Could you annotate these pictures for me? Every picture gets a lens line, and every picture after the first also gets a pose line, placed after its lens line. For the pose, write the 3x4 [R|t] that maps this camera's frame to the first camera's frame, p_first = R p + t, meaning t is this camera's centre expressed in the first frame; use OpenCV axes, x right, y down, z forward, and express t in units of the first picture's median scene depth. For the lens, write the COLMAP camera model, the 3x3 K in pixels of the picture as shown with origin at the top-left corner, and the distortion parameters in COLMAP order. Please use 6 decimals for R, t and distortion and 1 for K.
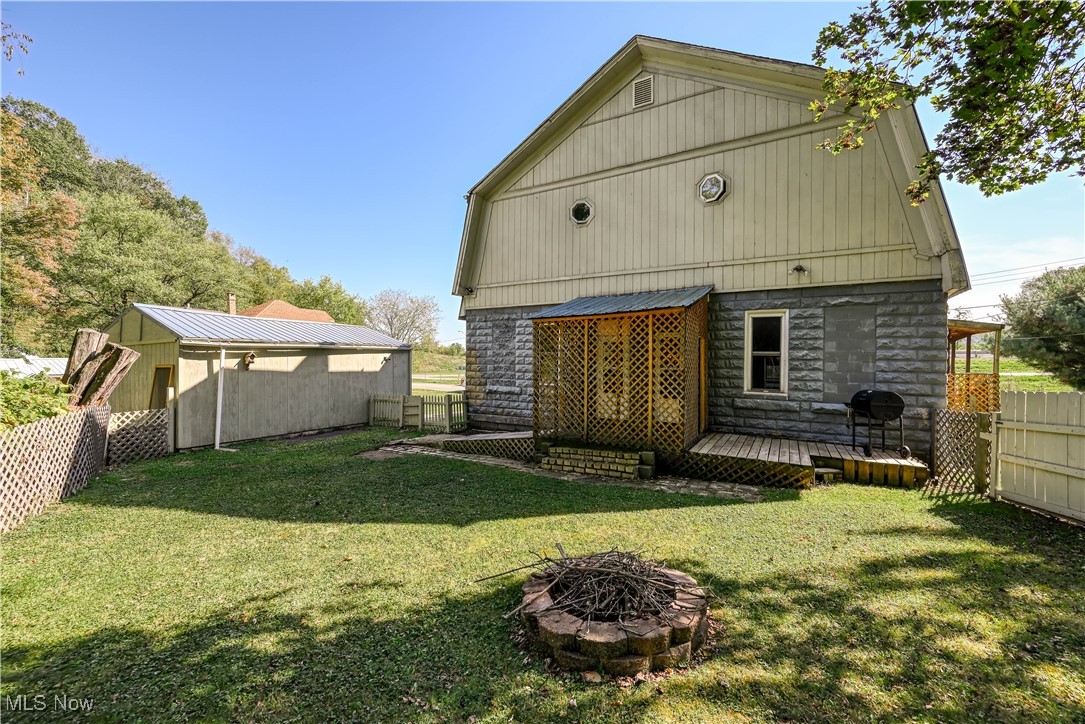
lens RADIAL K [[443.0, 0, 540.1], [0, 443.0, 362.1], [0, 0, 1]] dist [-0.001641, 0.000689]
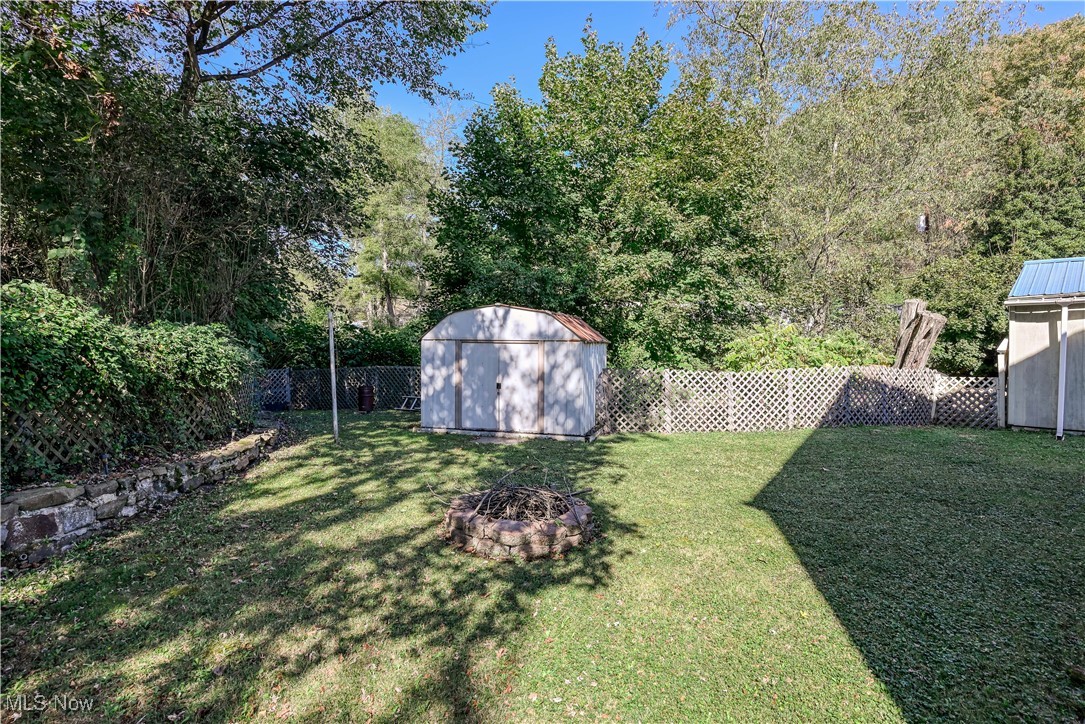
lens RADIAL K [[550.0, 0, 543.8], [0, 550.0, 356.9], [0, 0, 1]] dist [-0.008908, 0.002471]
pose [[-0.317530, 0.043740, -0.947239, 0.575270], [0.014663, 0.999043, 0.041217, 0.005121], [0.948135, -0.000801, -0.317868, 0.559564]]
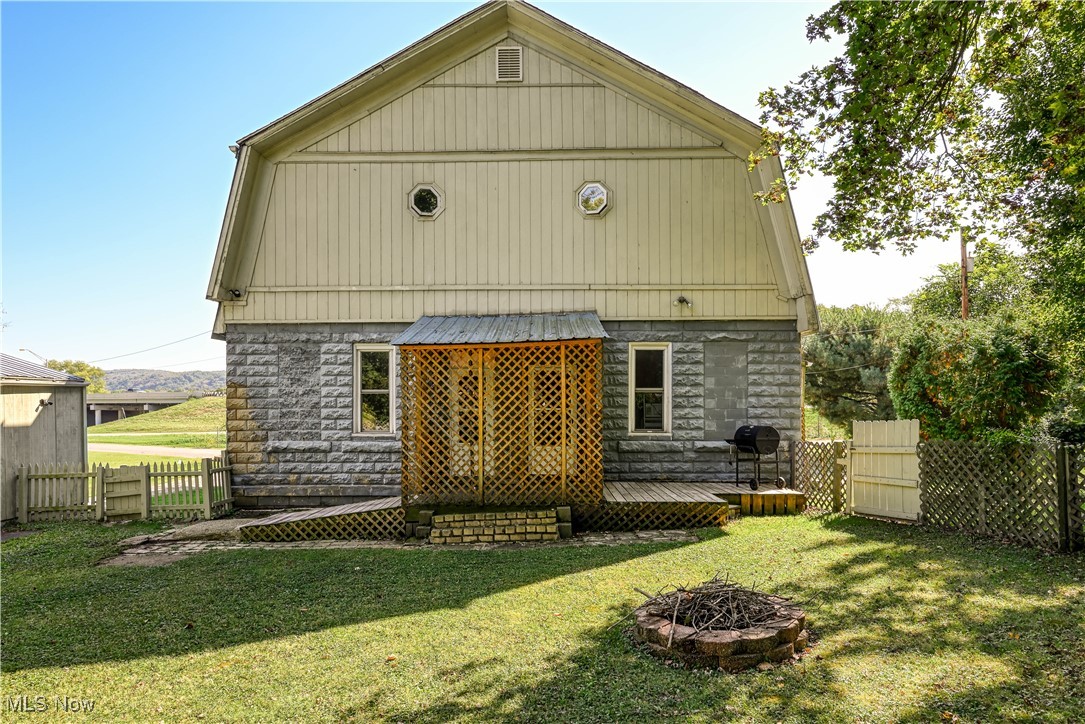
lens RADIAL K [[639.7, 0, 567.3], [0, 639.7, 400.2], [0, 0, 1]] dist [0.000525, -0.001698]
pose [[0.866283, -0.013897, 0.499360, -0.292256], [0.014919, 0.999887, 0.001945, -0.003720], [-0.499330, 0.005766, 0.866393, -0.055605]]
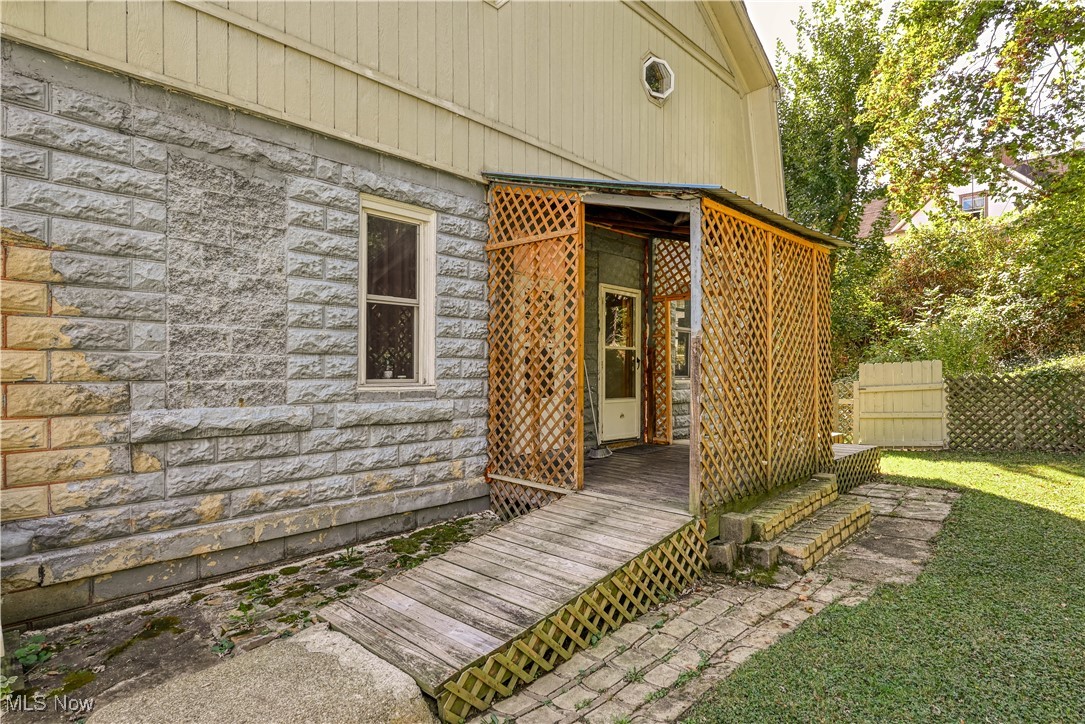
lens RADIAL K [[550.0, 0, 518.2], [0, 550.0, 371.6], [0, 0, 1]] dist [-0.008908, 0.002471]
pose [[0.232674, -0.009257, 0.972511, -0.490754], [0.006346, 0.999948, 0.007999, 0.043433], [-0.972534, 0.004310, 0.232721, 1.034641]]
